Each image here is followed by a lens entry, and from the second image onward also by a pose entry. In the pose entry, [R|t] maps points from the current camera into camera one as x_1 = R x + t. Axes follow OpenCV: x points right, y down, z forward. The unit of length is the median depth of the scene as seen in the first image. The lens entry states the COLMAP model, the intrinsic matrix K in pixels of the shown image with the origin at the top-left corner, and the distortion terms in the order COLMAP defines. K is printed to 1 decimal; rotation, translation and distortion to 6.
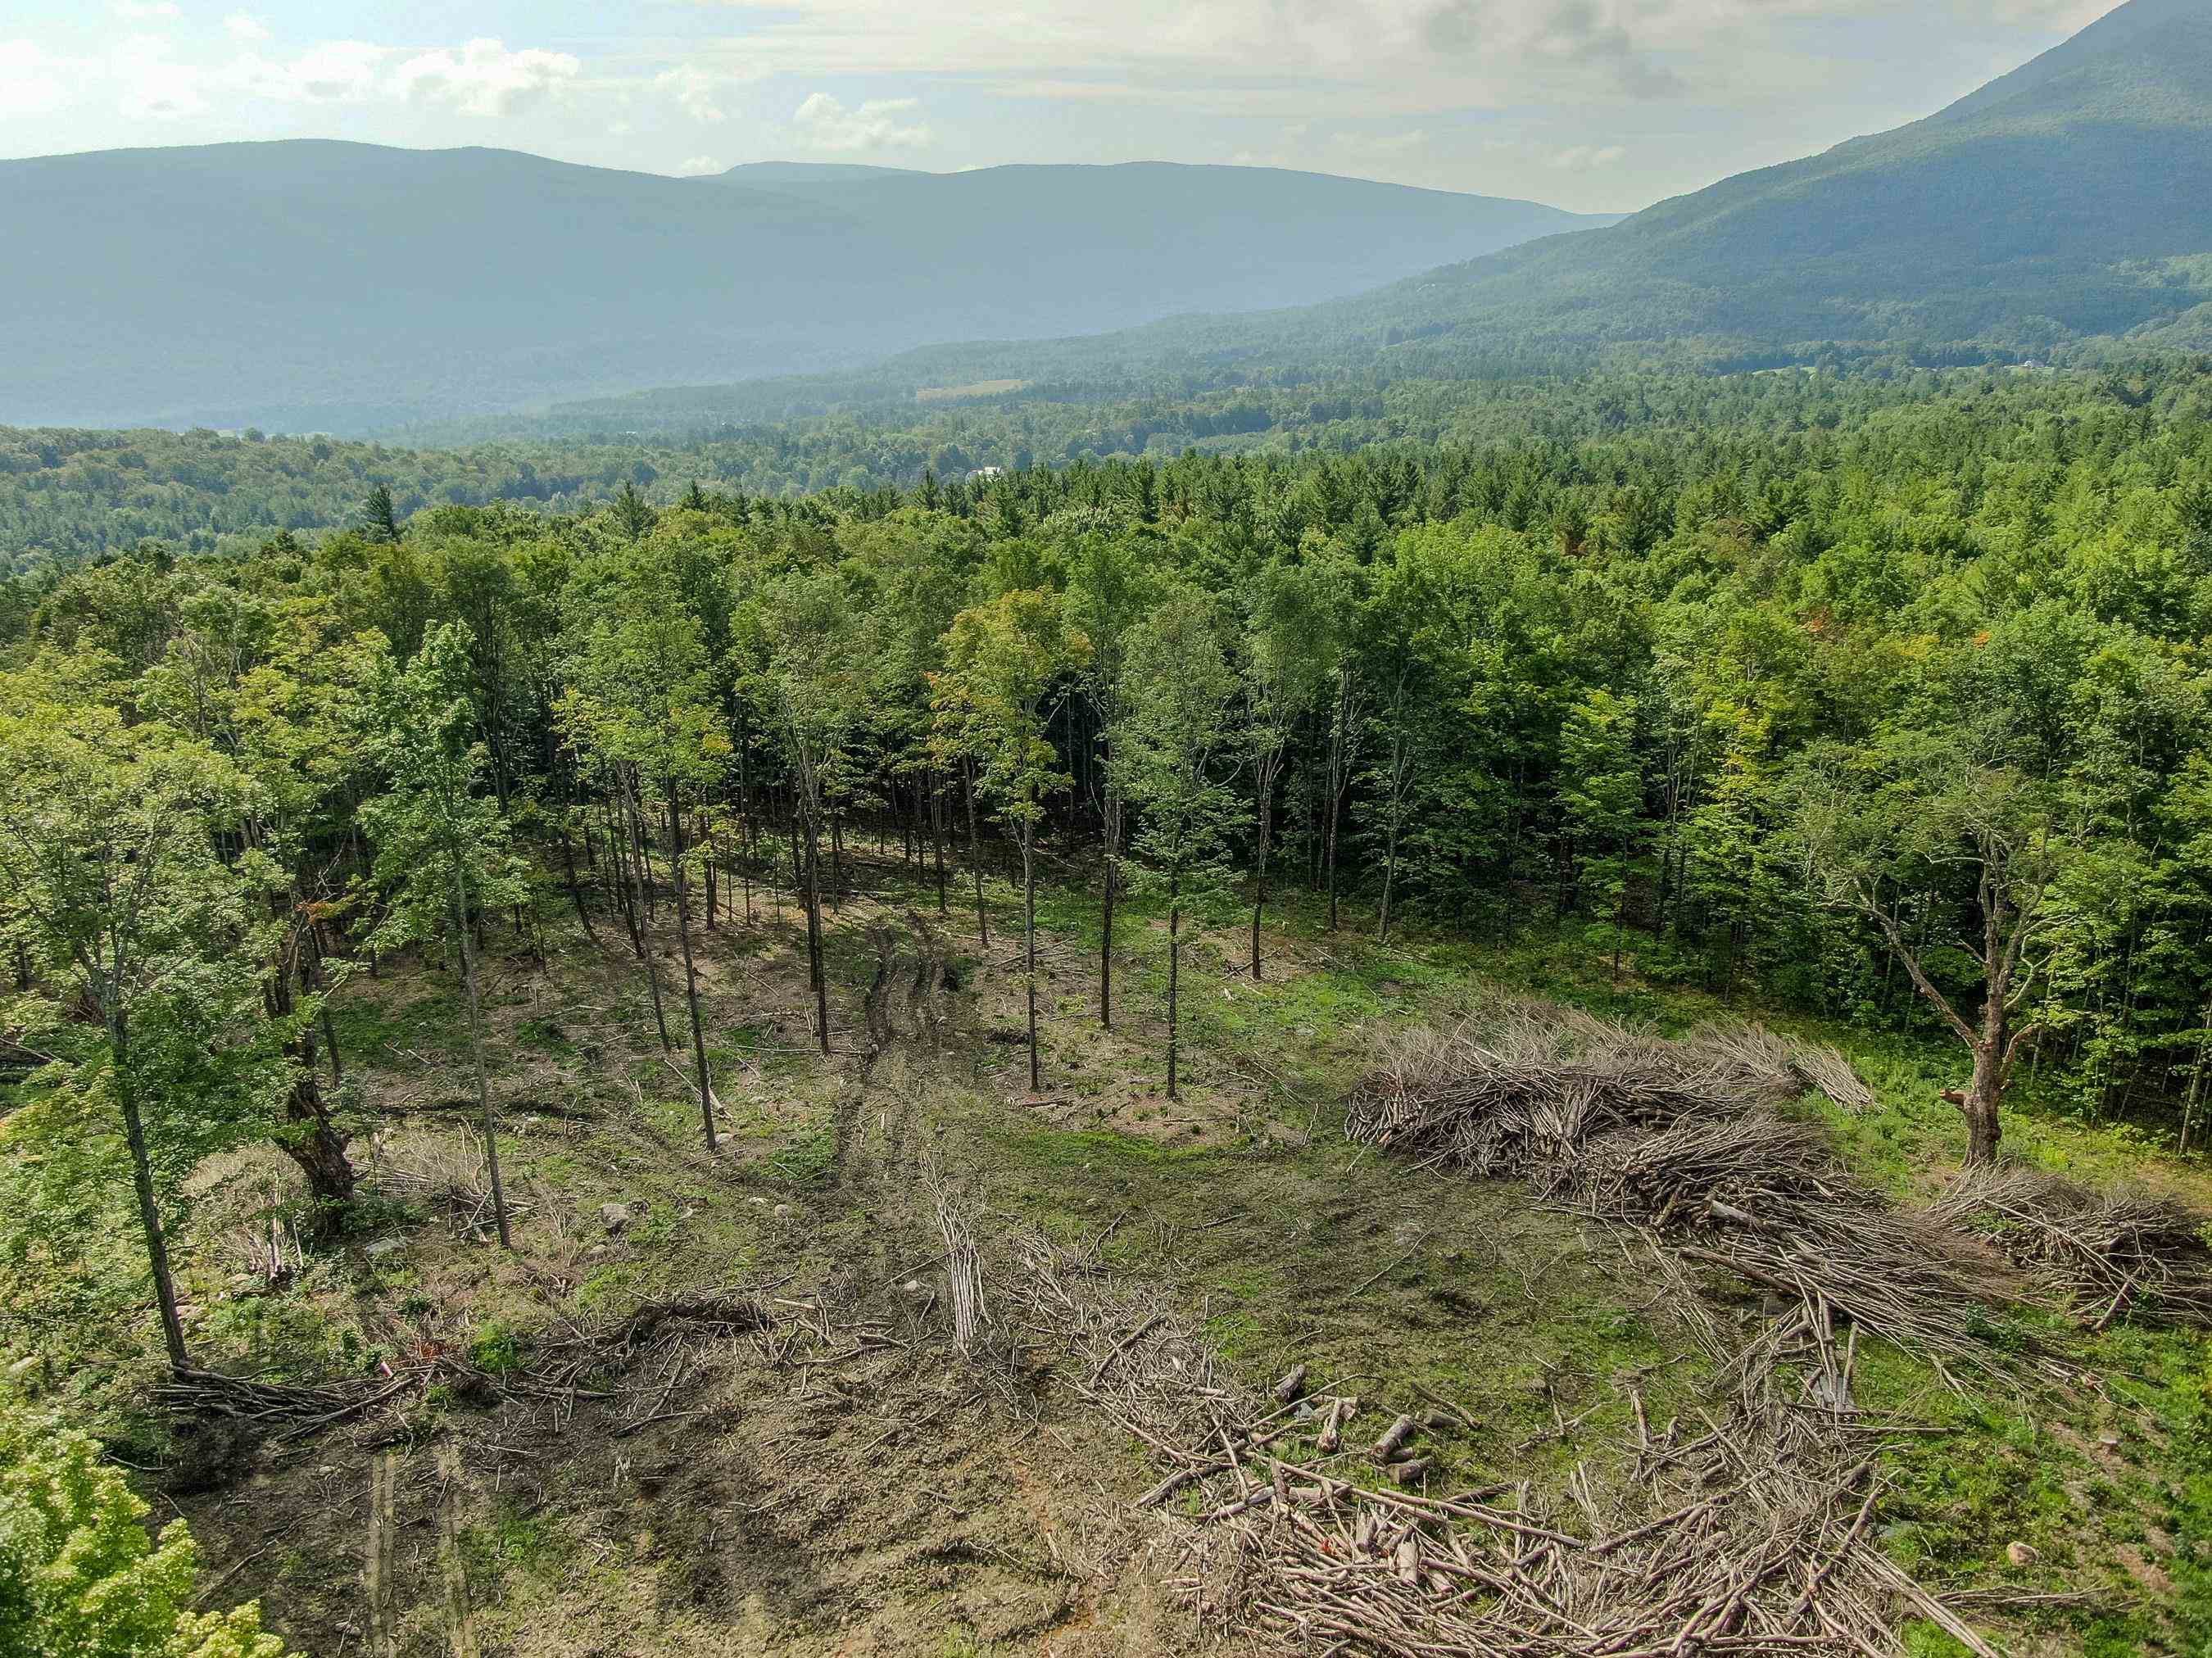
lens RADIAL K [[1594.4, 0, 1106.0], [0, 1594.4, 829.0], [0, 0, 1]] dist [-0.023195, 0.008190]
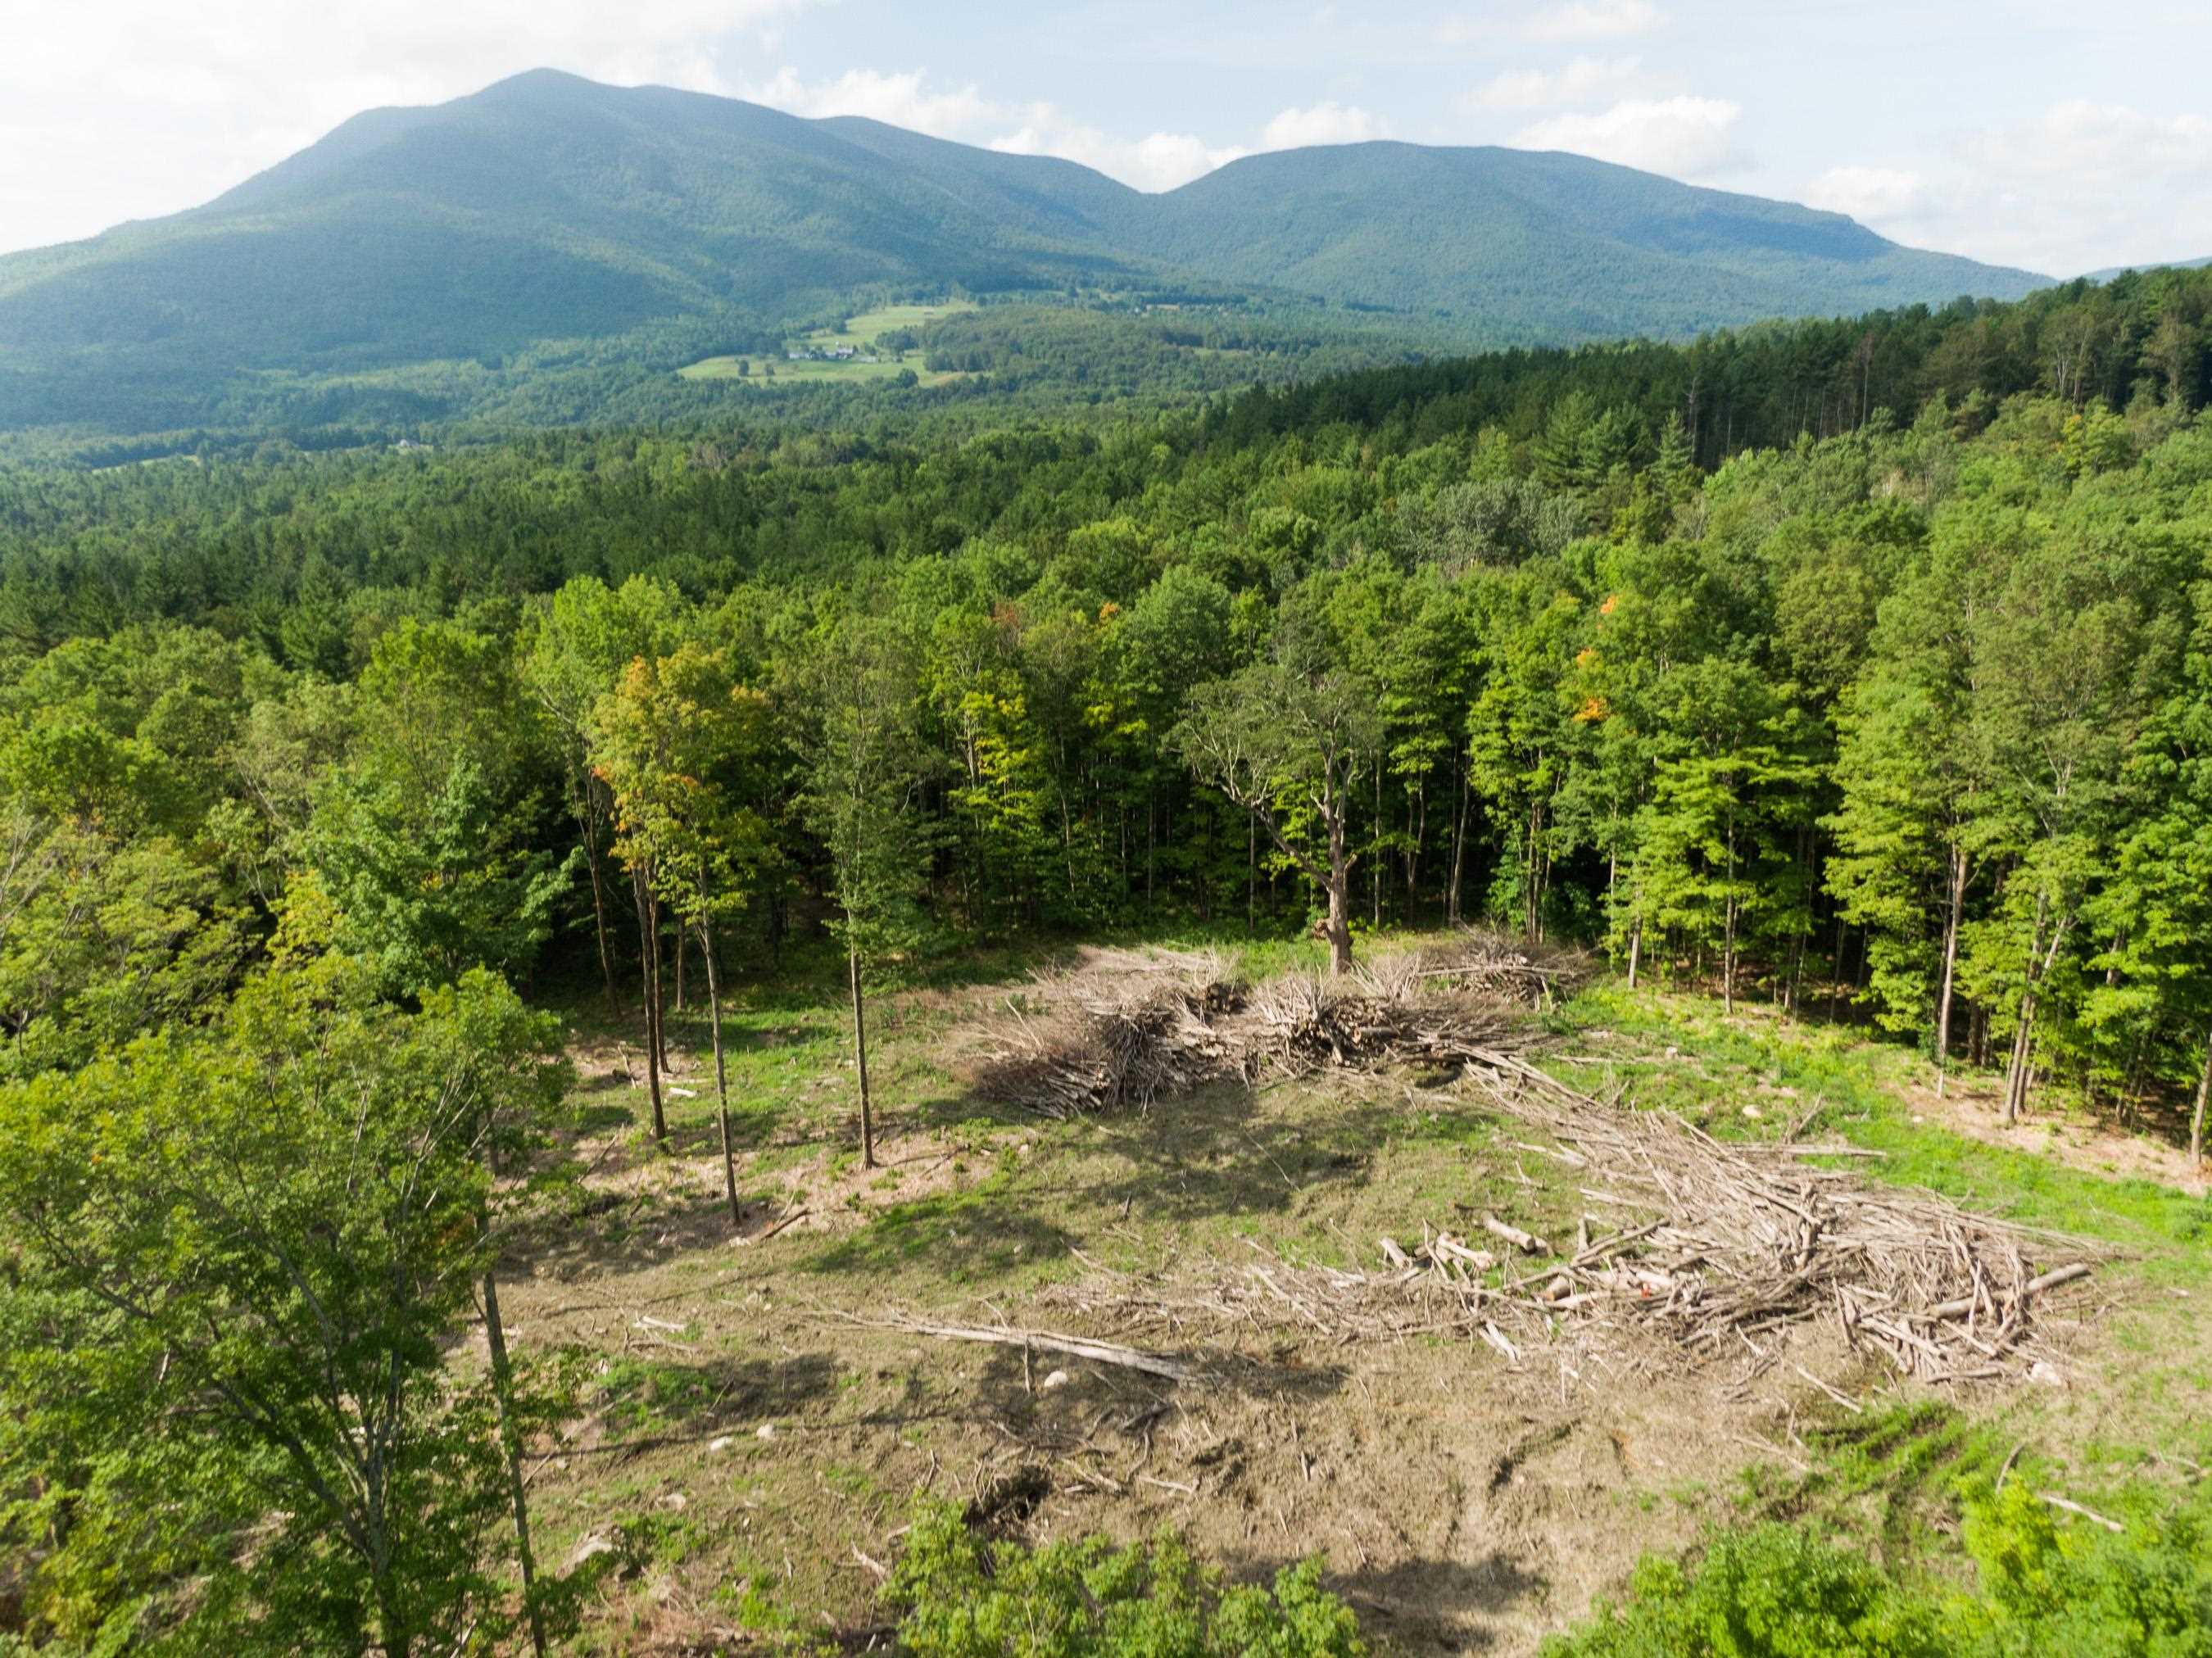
lens RADIAL K [[1576.9, 0, 1109.3], [0, 1576.9, 834.6], [0, 0, 1]] dist [0.037284, -0.052002]
pose [[0.585364, -0.227824, 0.778104, -0.600164], [0.265151, 0.960729, 0.081823, -0.063119], [-0.766188, 0.158419, 0.622784, 0.300676]]
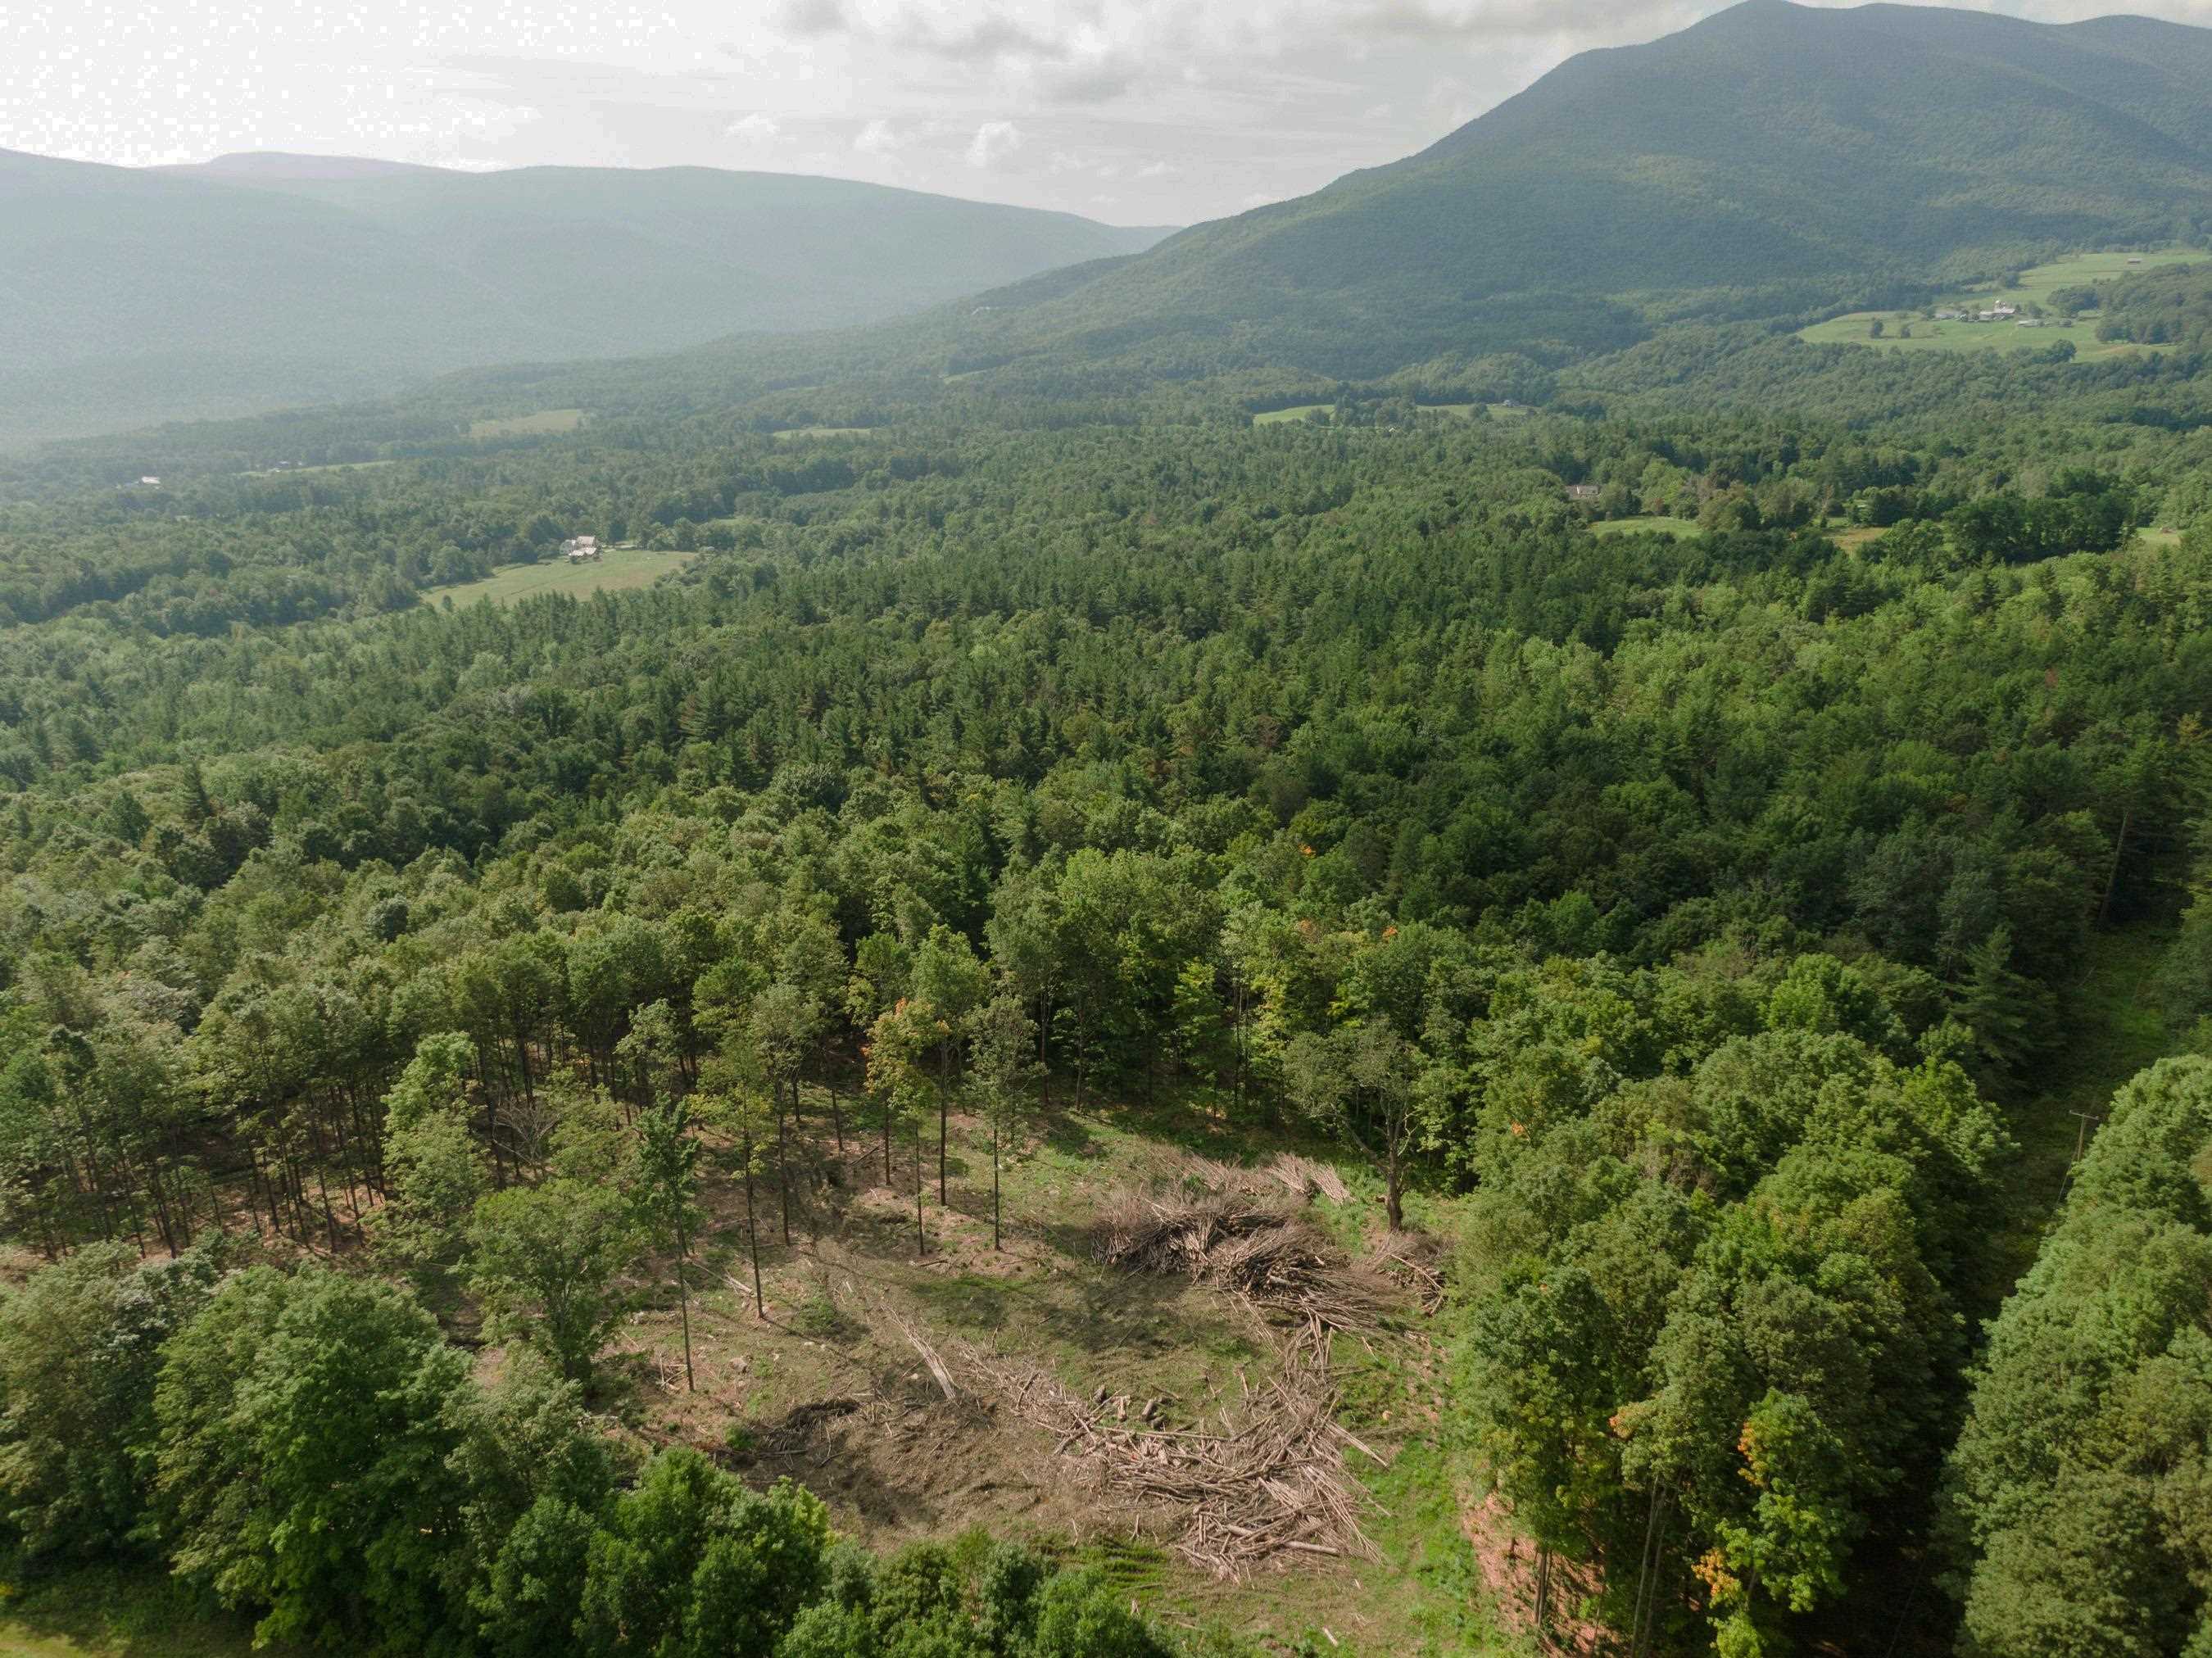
lens RADIAL K [[1576.9, 0, 1109.3], [0, 1576.9, 834.6], [0, 0, 1]] dist [0.037284, -0.052002]
pose [[0.964250, -0.074528, 0.254297, -0.288165], [0.073599, 0.997201, 0.013181, -0.356938], [-0.254568, 0.006007, 0.967036, -0.895597]]
